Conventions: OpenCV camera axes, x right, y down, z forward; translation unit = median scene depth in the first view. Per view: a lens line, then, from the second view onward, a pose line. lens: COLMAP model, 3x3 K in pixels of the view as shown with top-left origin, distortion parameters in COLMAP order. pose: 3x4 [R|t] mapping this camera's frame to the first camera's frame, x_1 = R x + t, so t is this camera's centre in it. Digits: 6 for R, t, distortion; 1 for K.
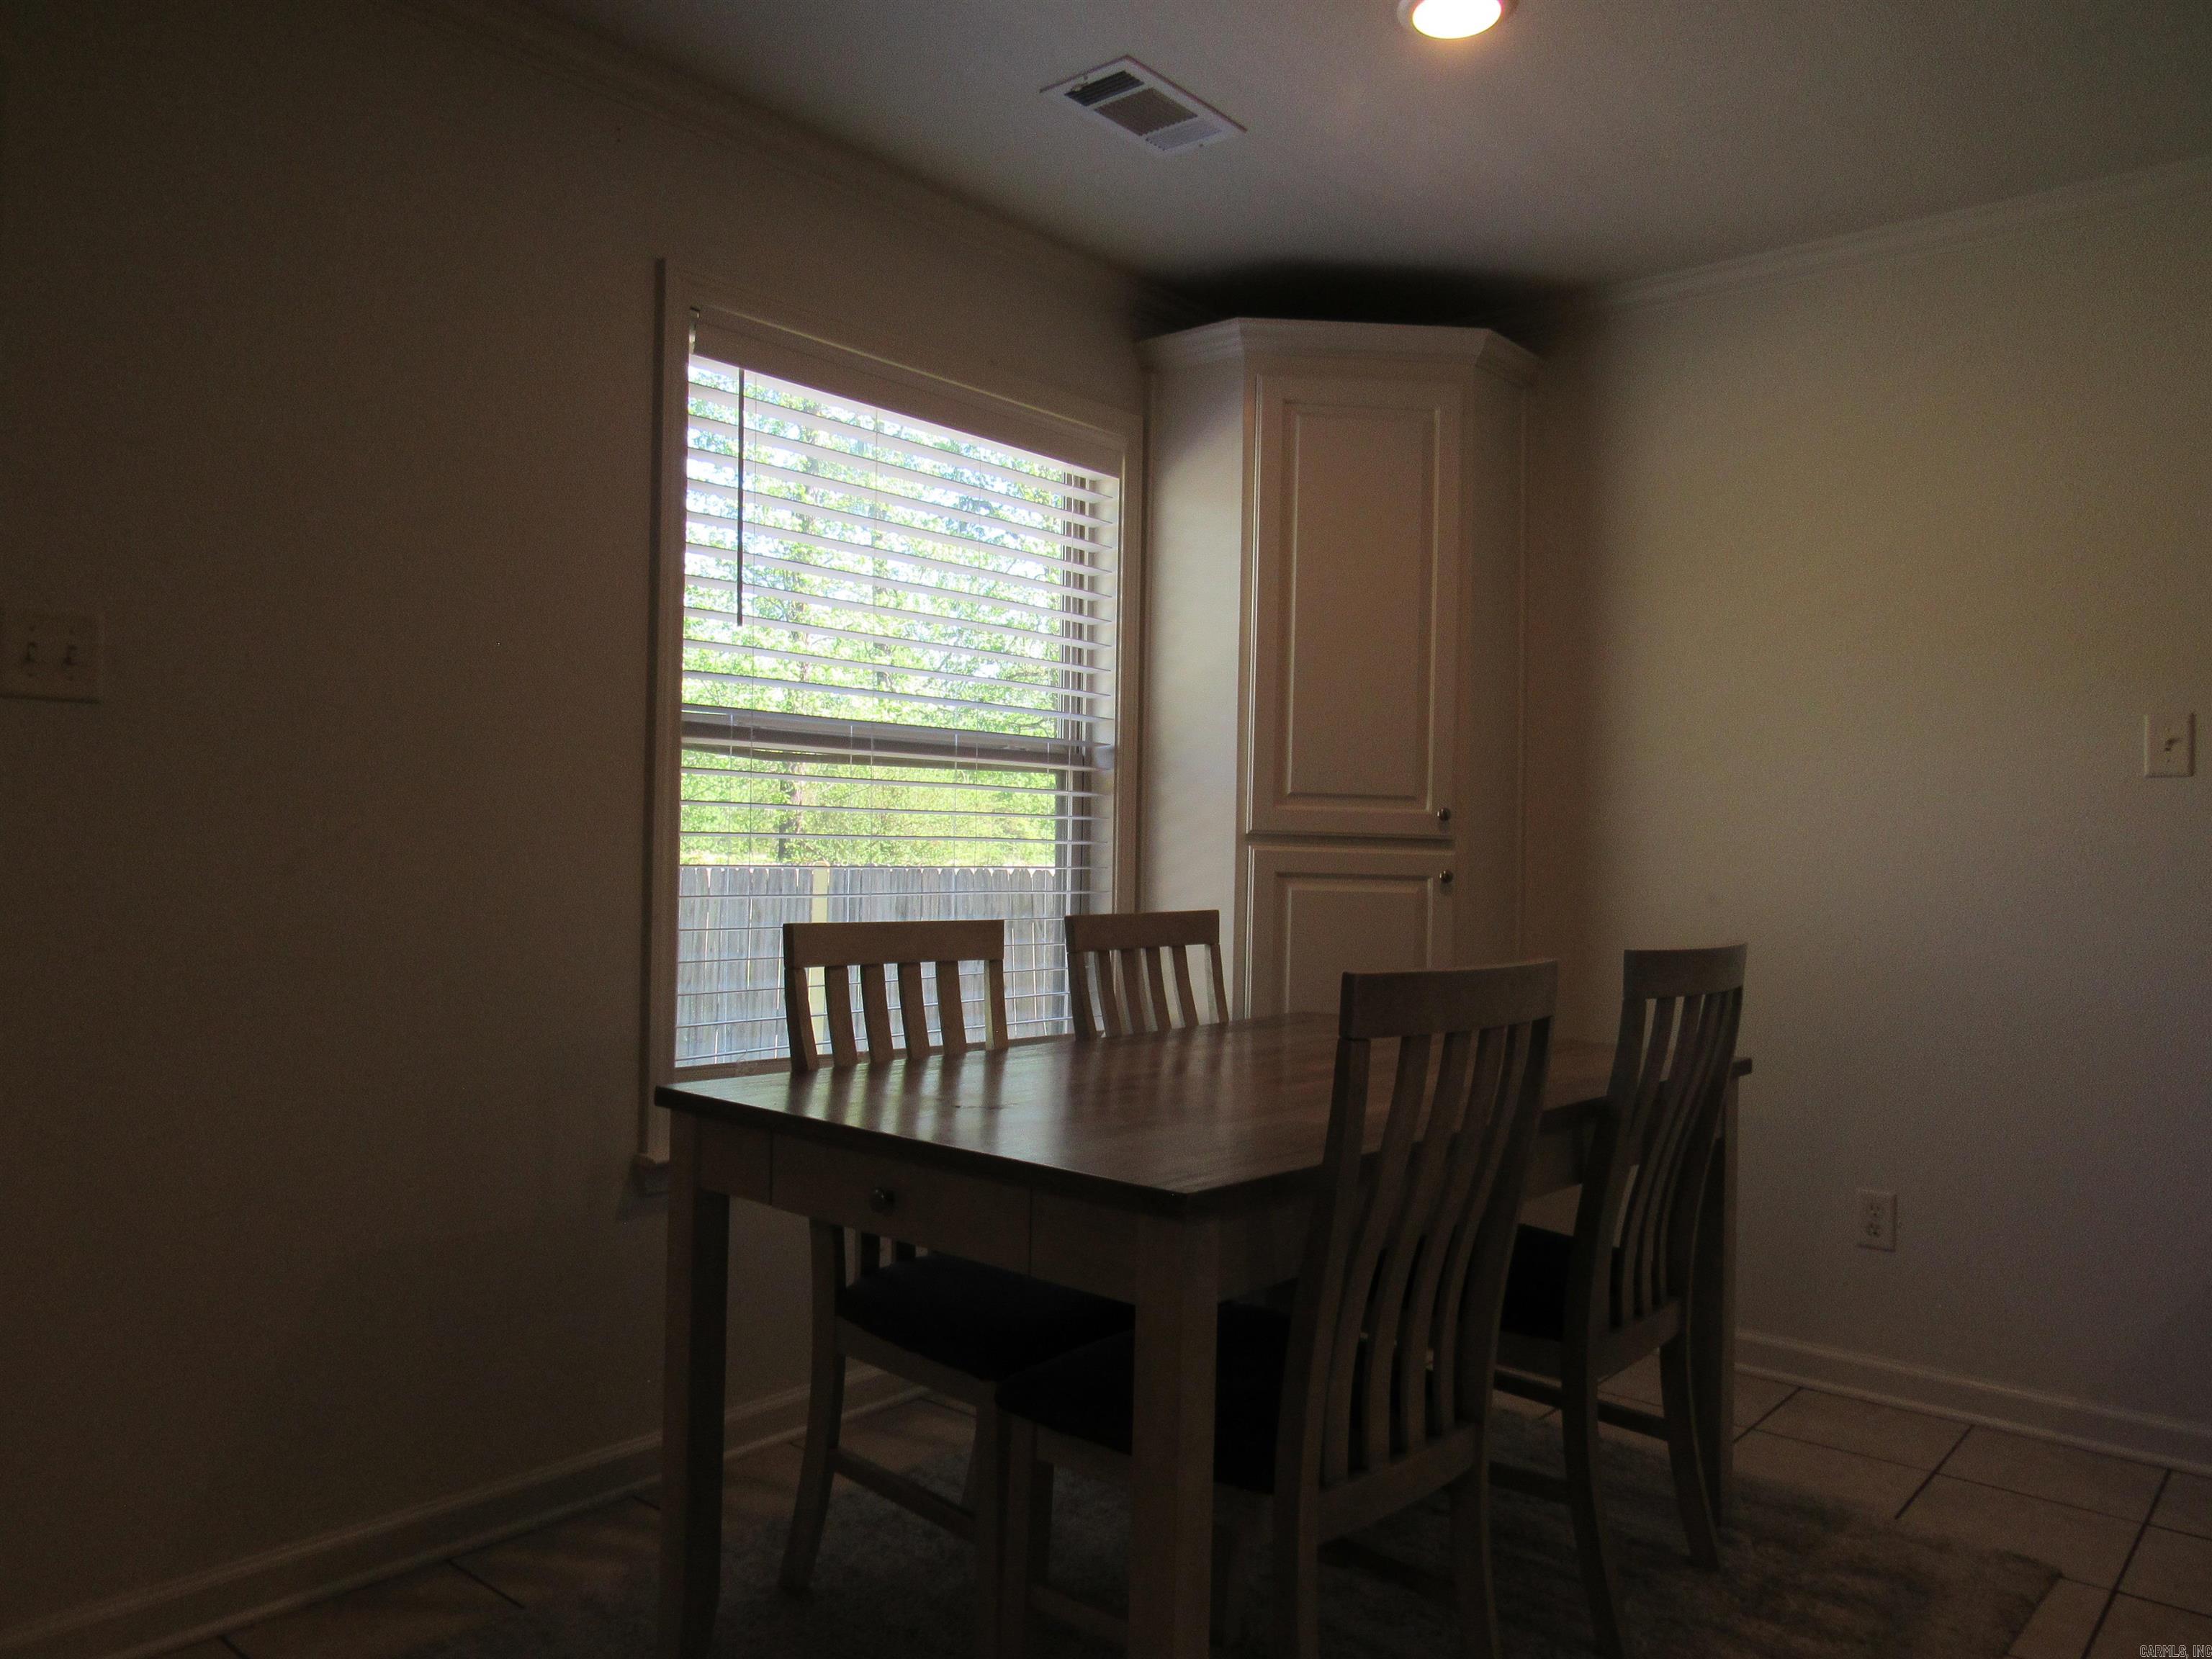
lens RADIAL K [[1598.2, 0, 1113.3], [0, 1598.2, 862.5], [0, 0, 1]] dist [-0.068739, 0.042878]
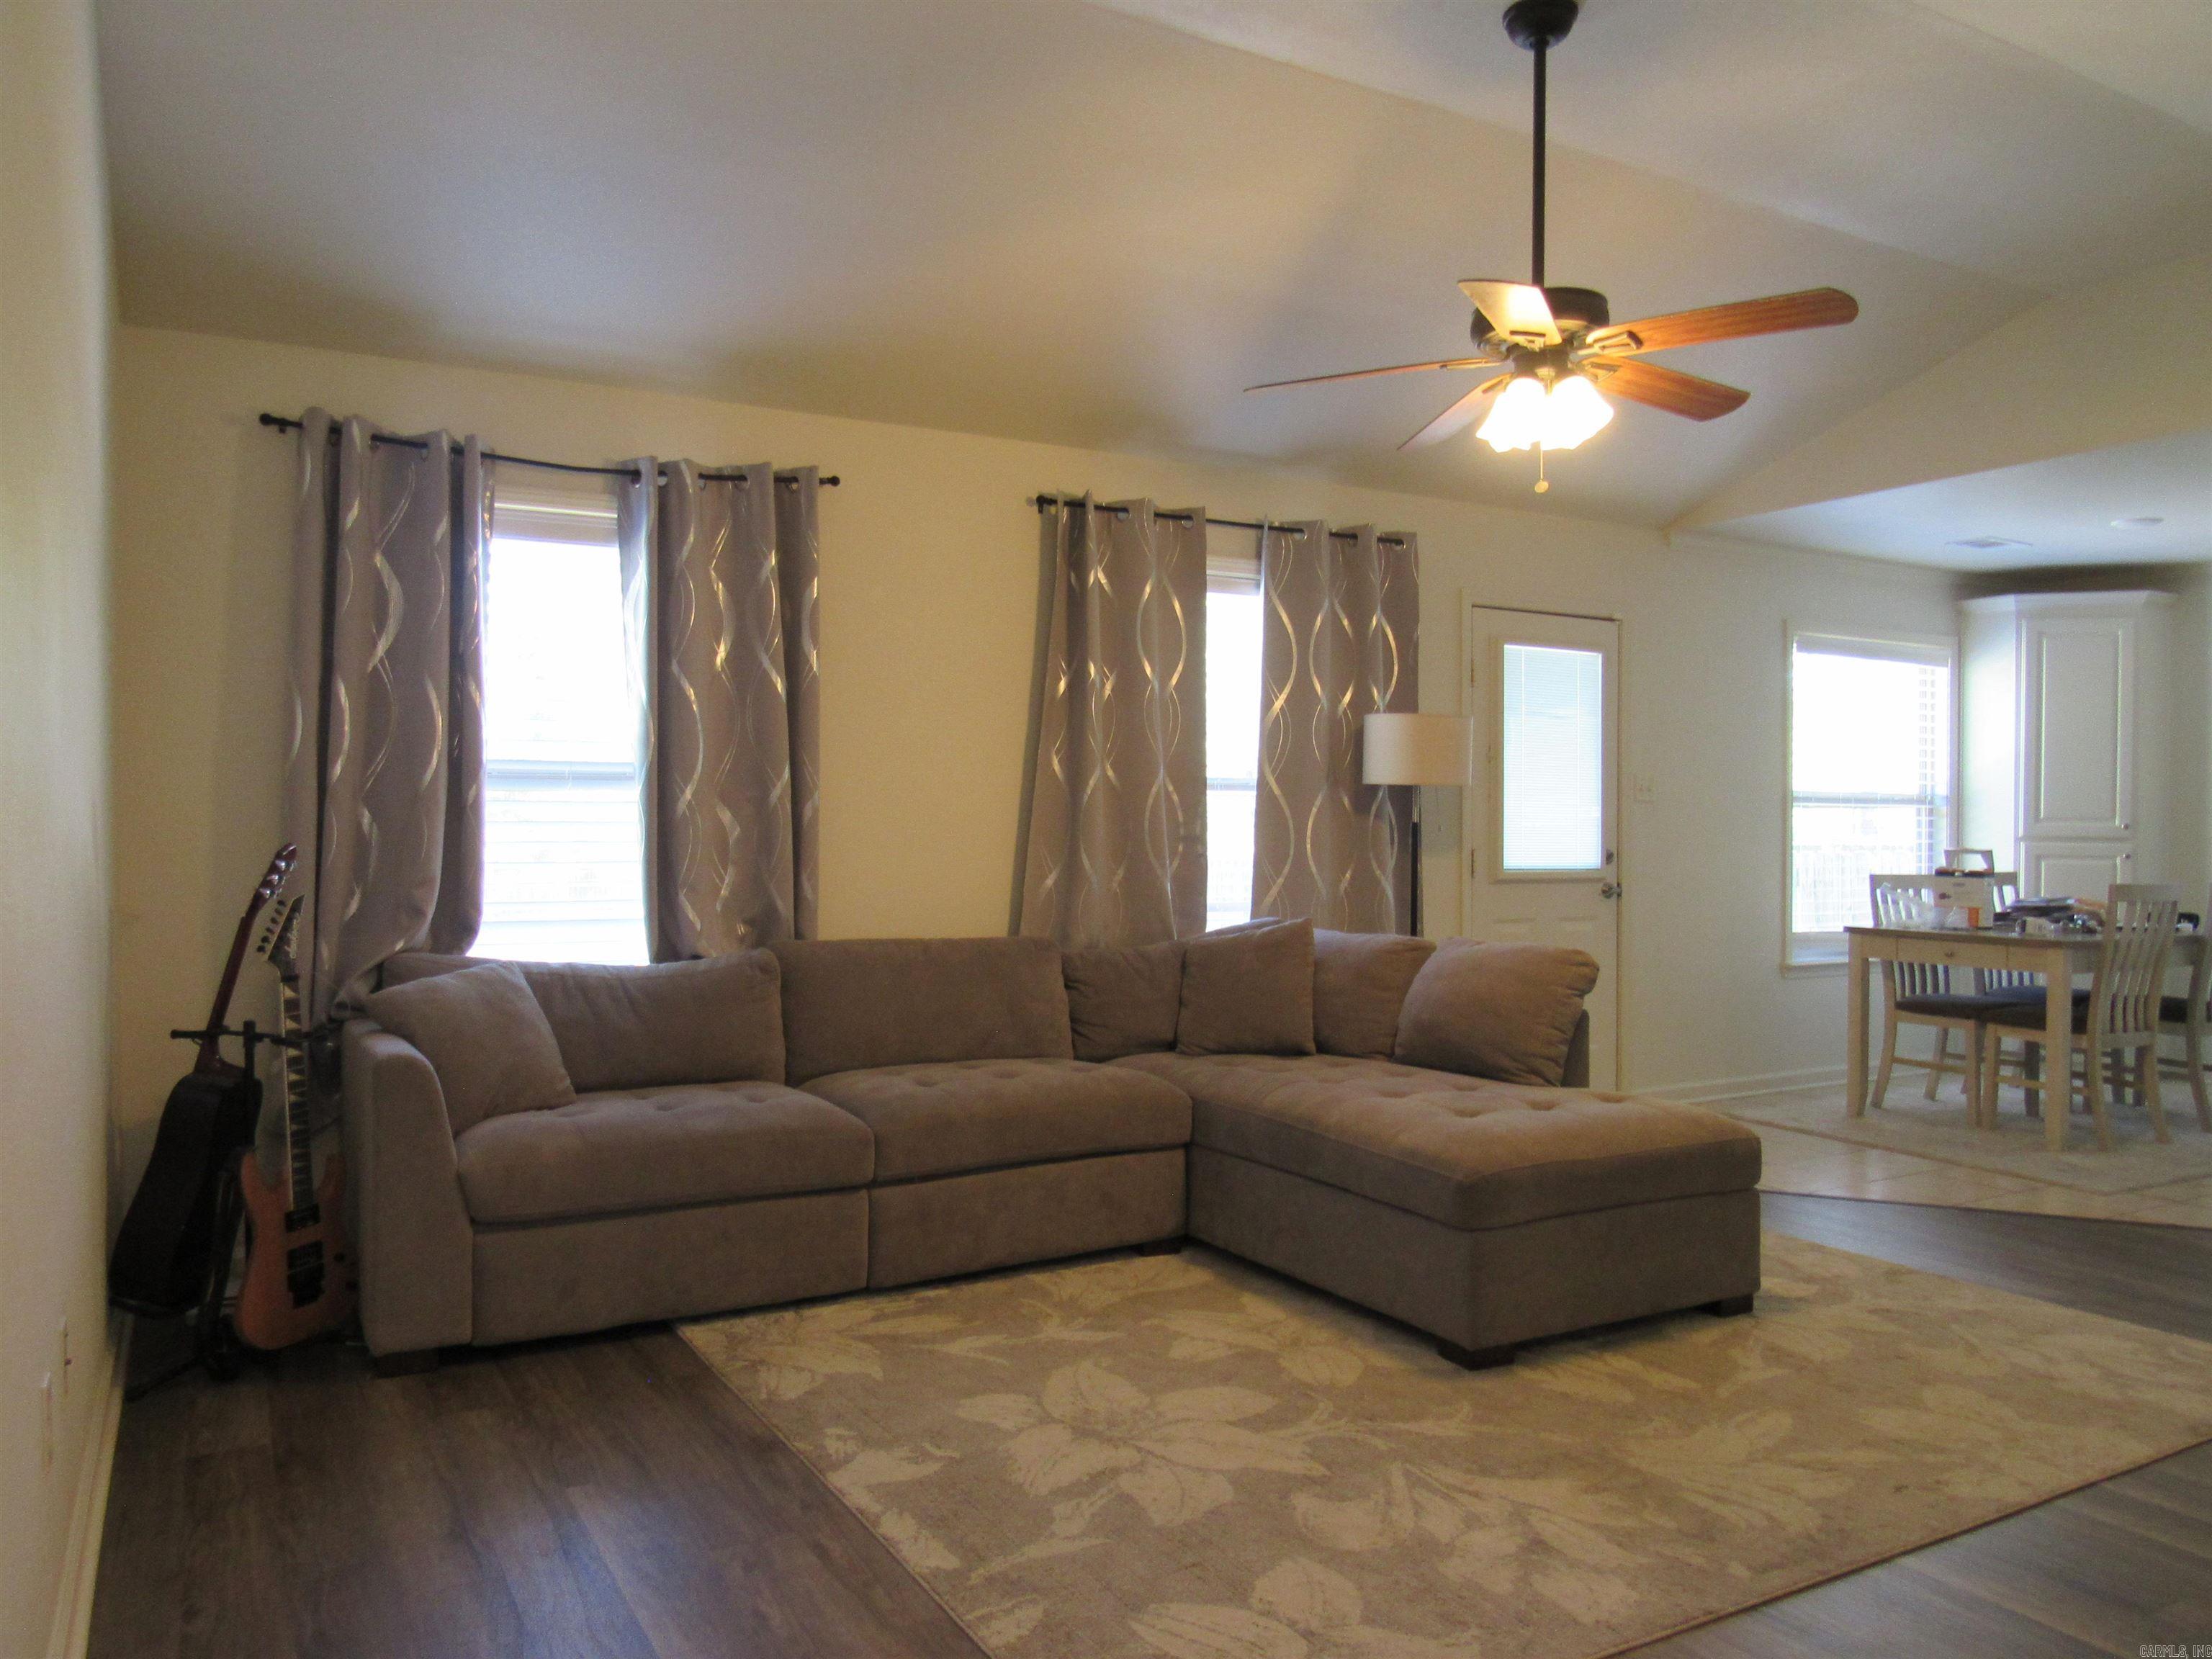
lens RADIAL K [[1590.6, 0, 1106.0], [0, 1590.6, 829.5], [0, 0, 1]] dist [-0.022359, 0.007418]
pose [[0.941790, -0.005206, -0.336160, -0.388948], [0.001759, 0.999943, -0.010558, -0.008366], [0.336196, 0.009352, 0.941746, -1.533307]]
